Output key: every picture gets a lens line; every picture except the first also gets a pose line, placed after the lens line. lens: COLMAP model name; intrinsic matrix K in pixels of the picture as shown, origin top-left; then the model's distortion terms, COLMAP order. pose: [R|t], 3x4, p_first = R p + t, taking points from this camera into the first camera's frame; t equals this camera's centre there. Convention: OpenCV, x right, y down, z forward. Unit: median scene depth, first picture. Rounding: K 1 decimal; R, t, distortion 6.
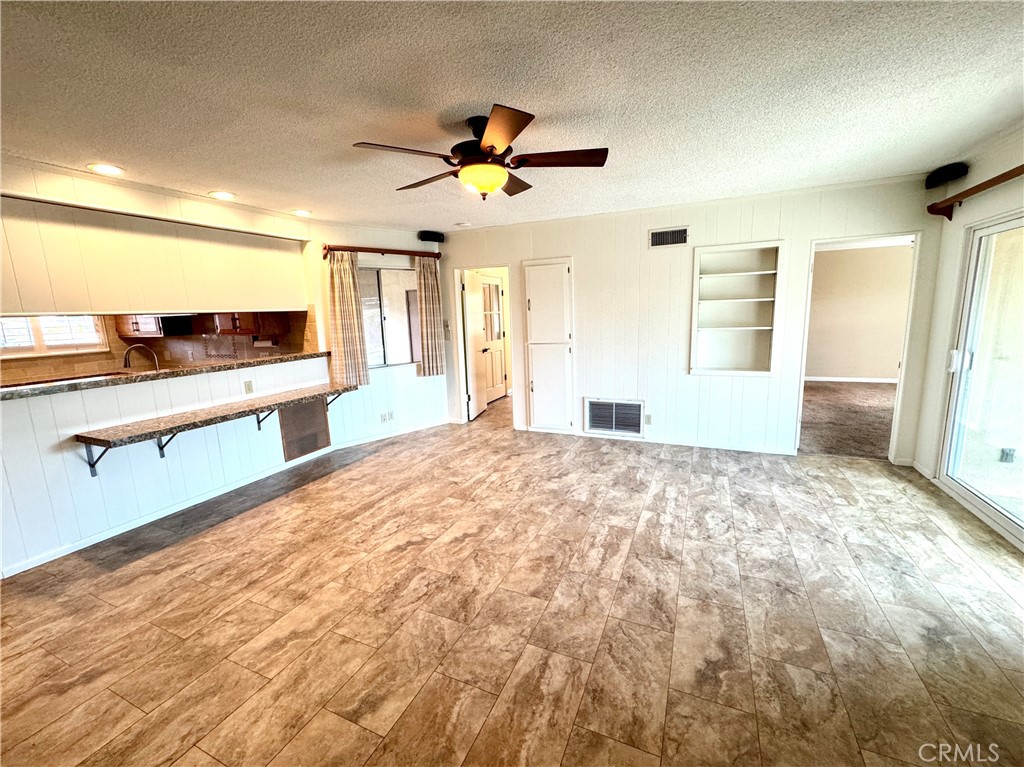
lens RADIAL K [[431.7, 0, 510.1], [0, 431.7, 384.5], [0, 0, 1]] dist [-0.001224, 0.000389]
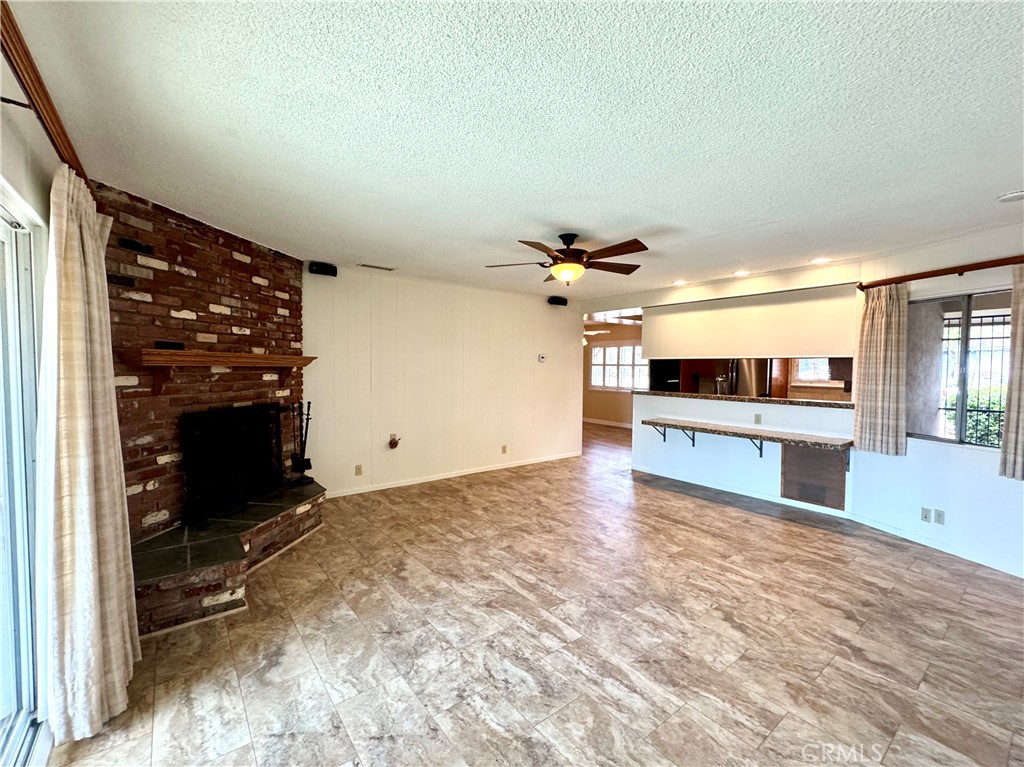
lens RADIAL K [[431.7, 0, 510.1], [0, 431.7, 384.5], [0, 0, 1]] dist [-0.001224, 0.000389]
pose [[-0.468363, 0.067554, -0.880950, 1.008254], [-0.140865, 0.978610, 0.149935, -0.222914], [0.872234, 0.194319, -0.448829, 1.170779]]
